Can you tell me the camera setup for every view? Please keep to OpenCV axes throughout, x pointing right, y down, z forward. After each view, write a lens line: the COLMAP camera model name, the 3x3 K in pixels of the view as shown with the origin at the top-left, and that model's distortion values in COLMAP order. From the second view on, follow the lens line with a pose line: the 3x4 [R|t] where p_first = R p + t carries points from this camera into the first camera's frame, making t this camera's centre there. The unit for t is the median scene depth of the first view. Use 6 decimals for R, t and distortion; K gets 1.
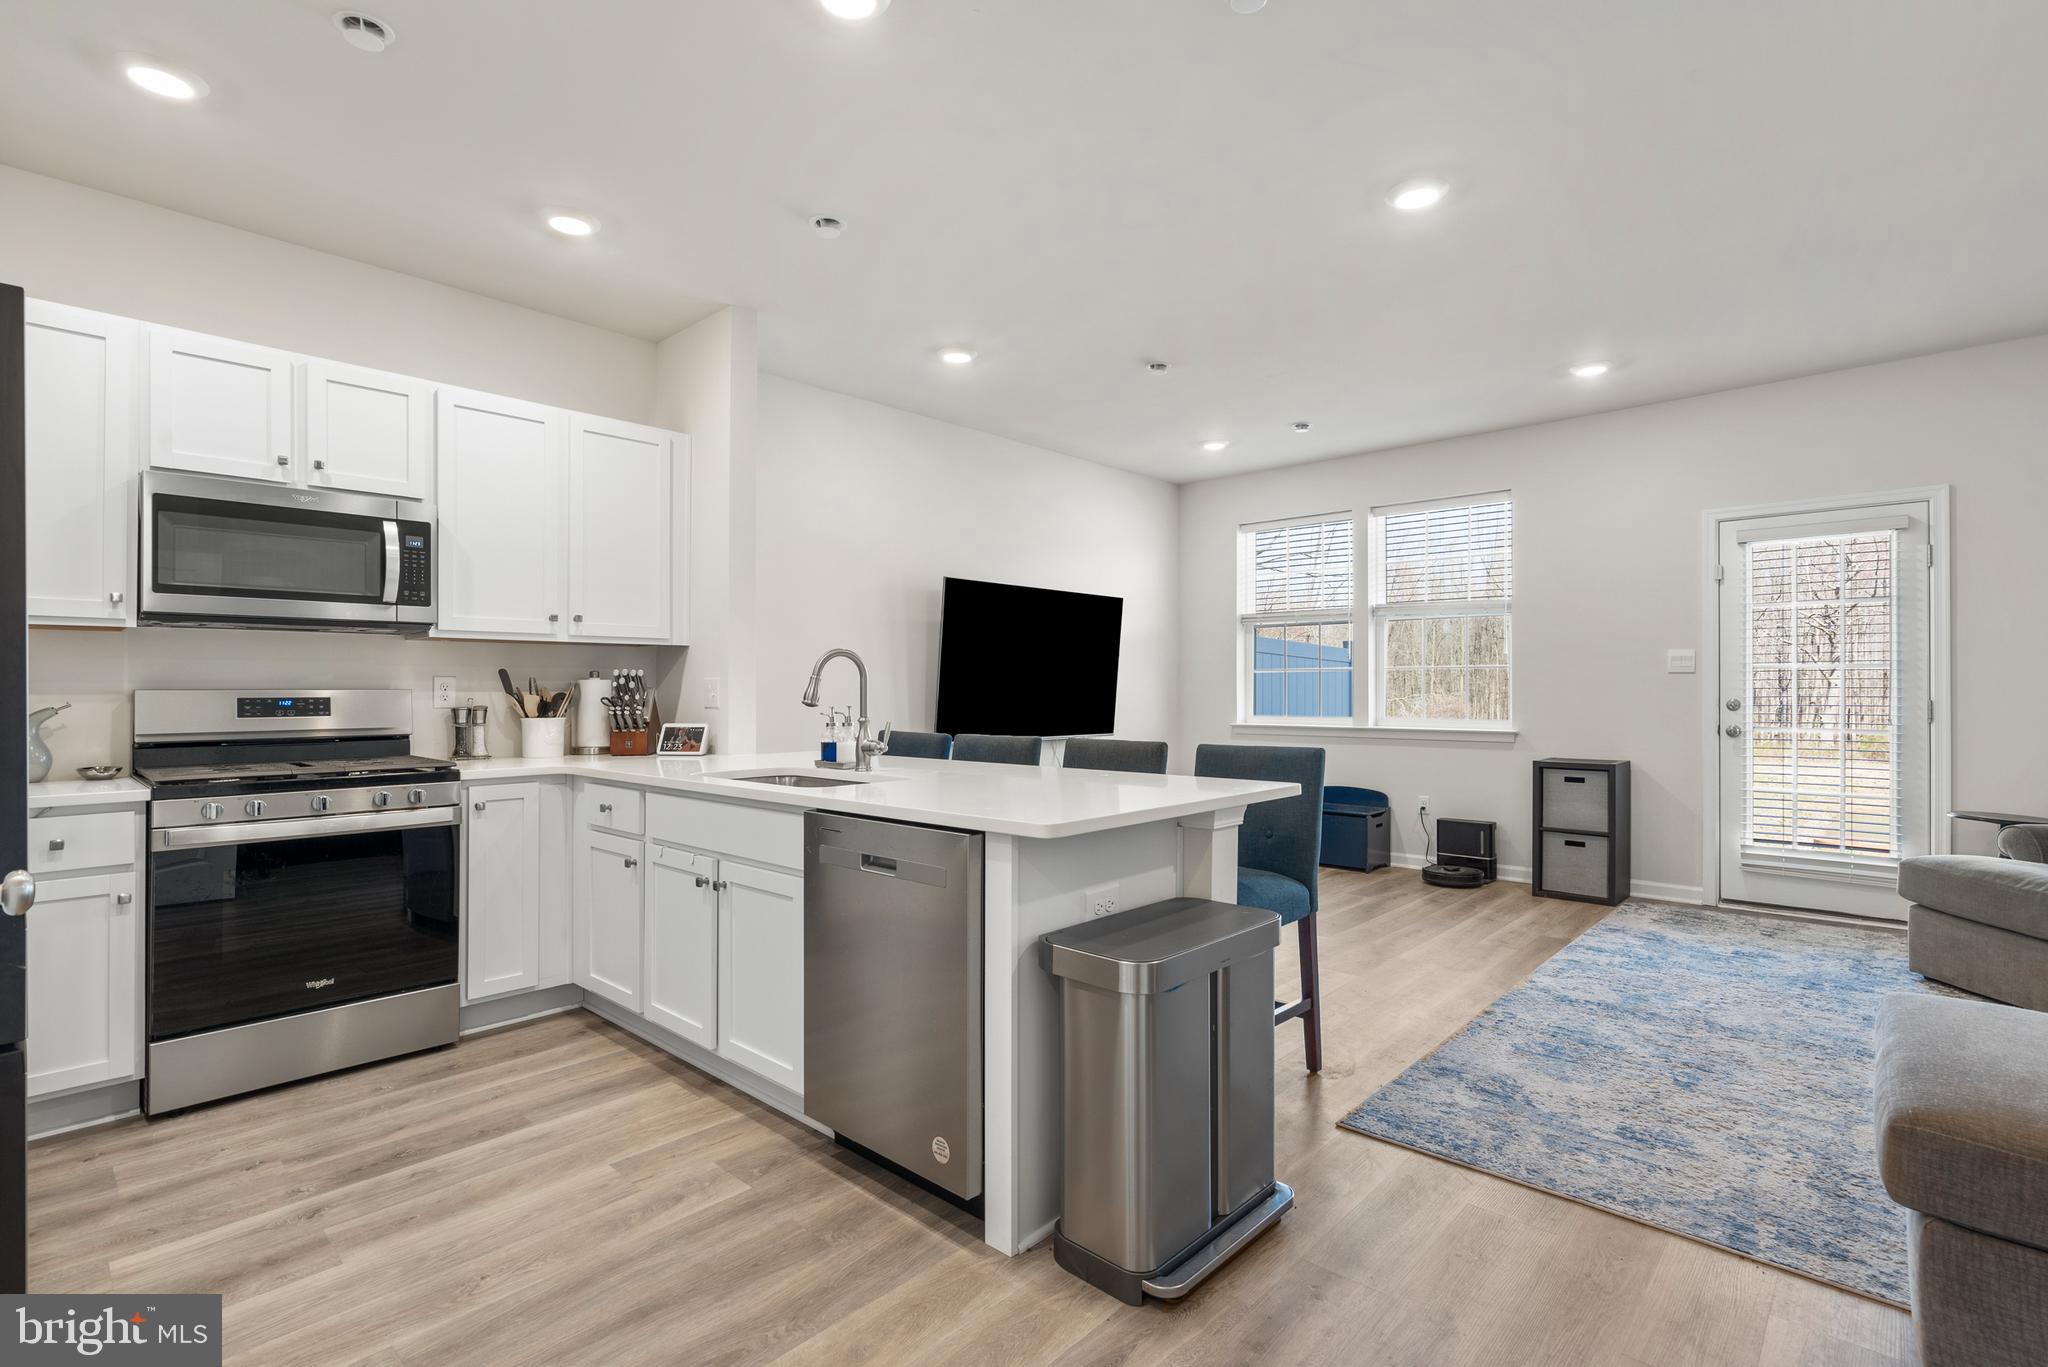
lens RADIAL K [[957.1, 0, 1024.0], [0, 957.1, 683.5], [0, 0, 1]] dist [0.000347, 0.000430]
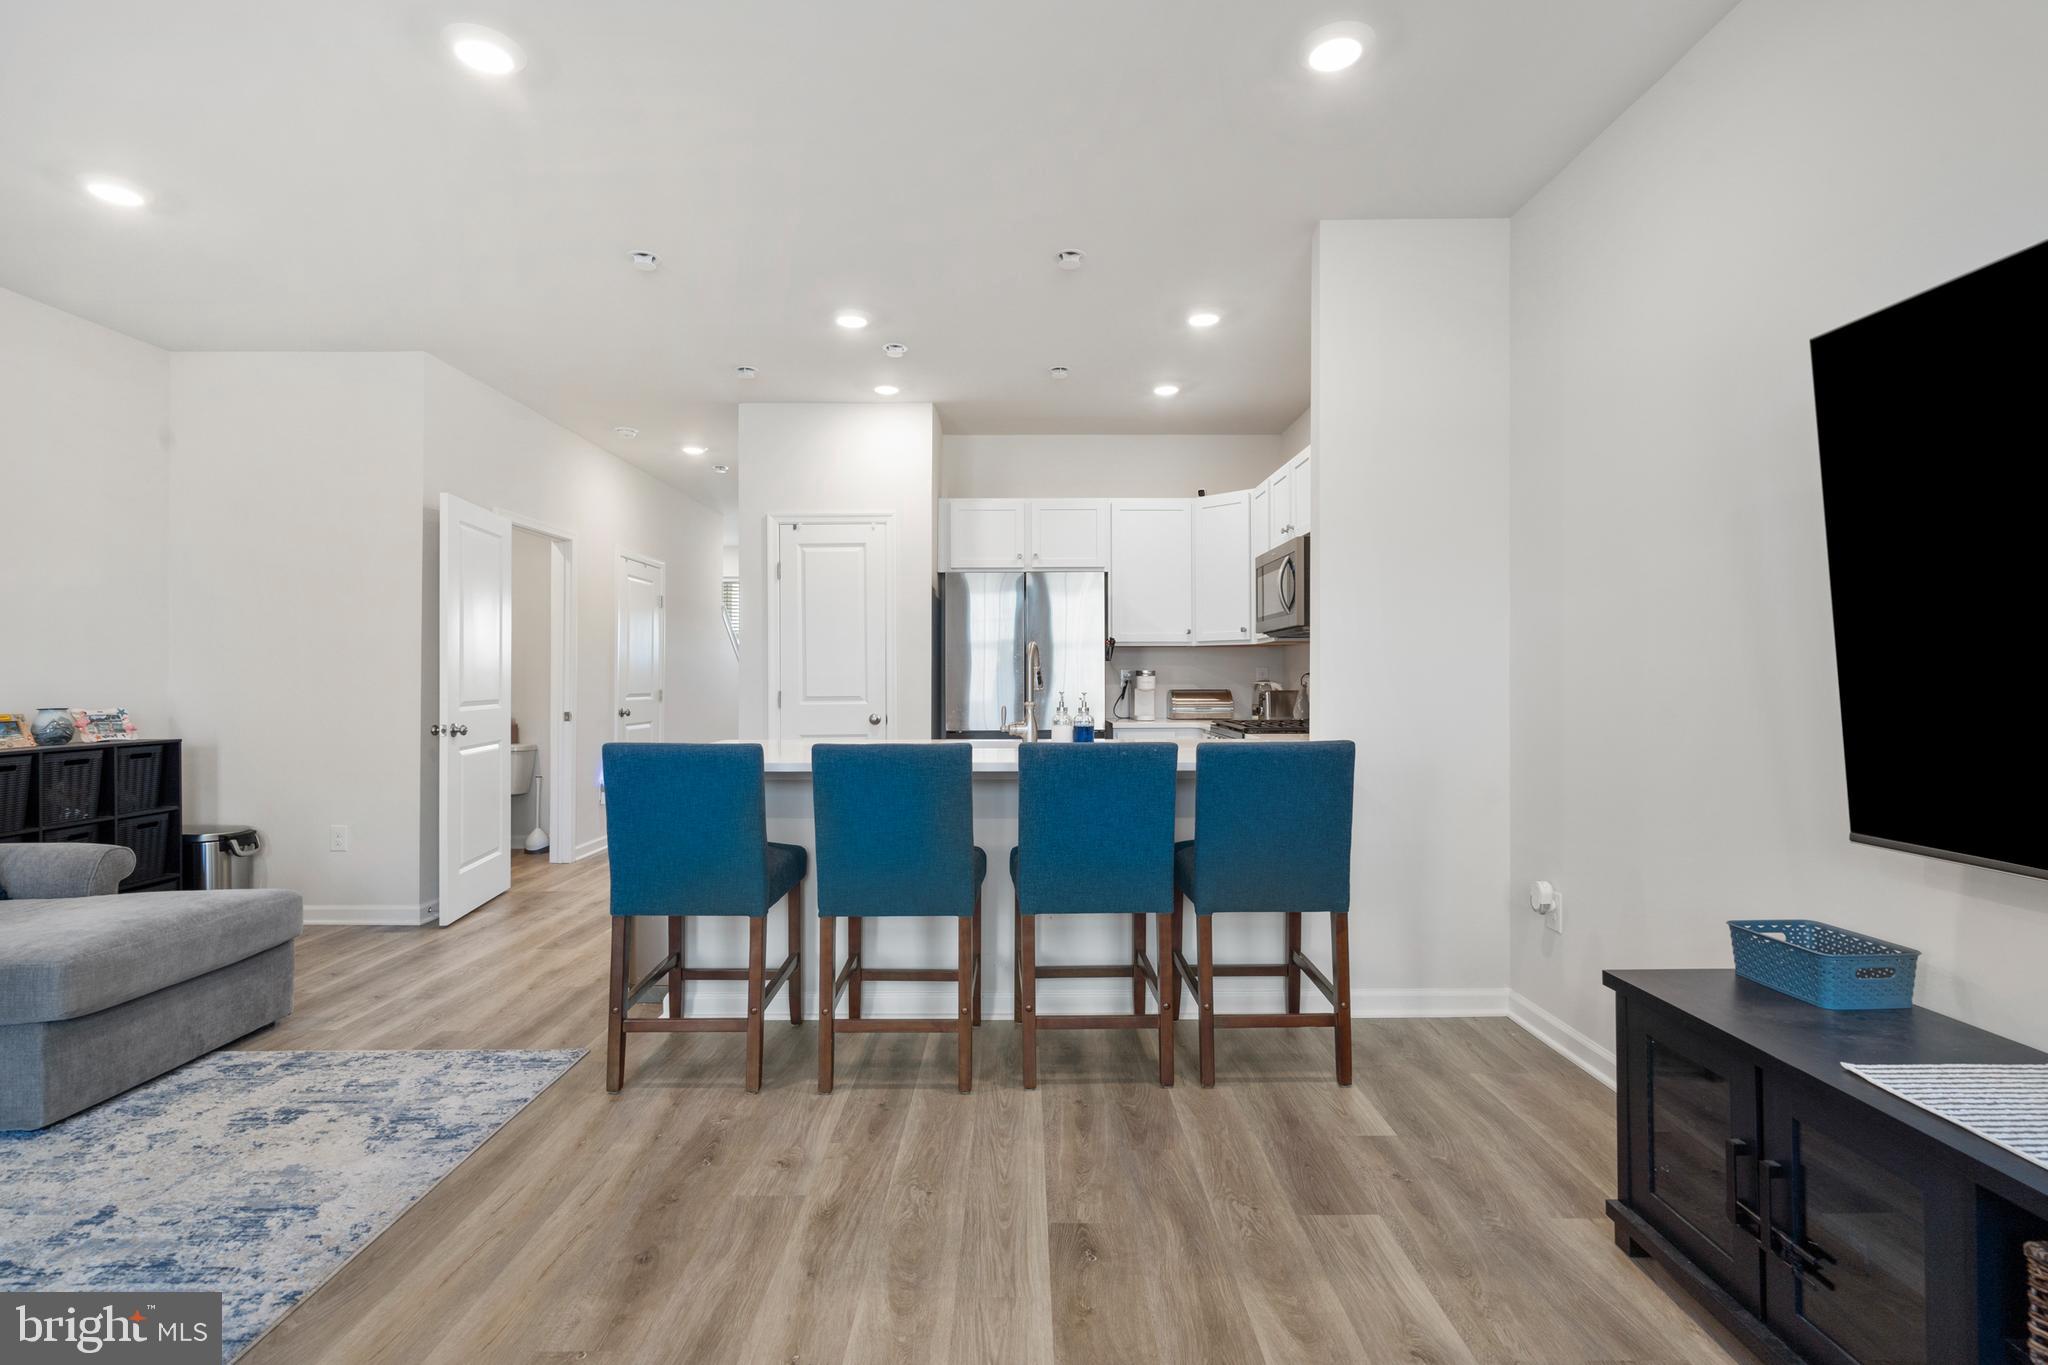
lens RADIAL K [[942.5, 0, 1018.2], [0, 942.5, 680.5], [0, 0, 1]] dist [-0.003970, 0.000910]
pose [[-0.734574, 0.006494, -0.678497, 0.470031], [0.009379, 0.999956, -0.000583, 0.008704], [0.678463, -0.006792, -0.734603, 1.440537]]
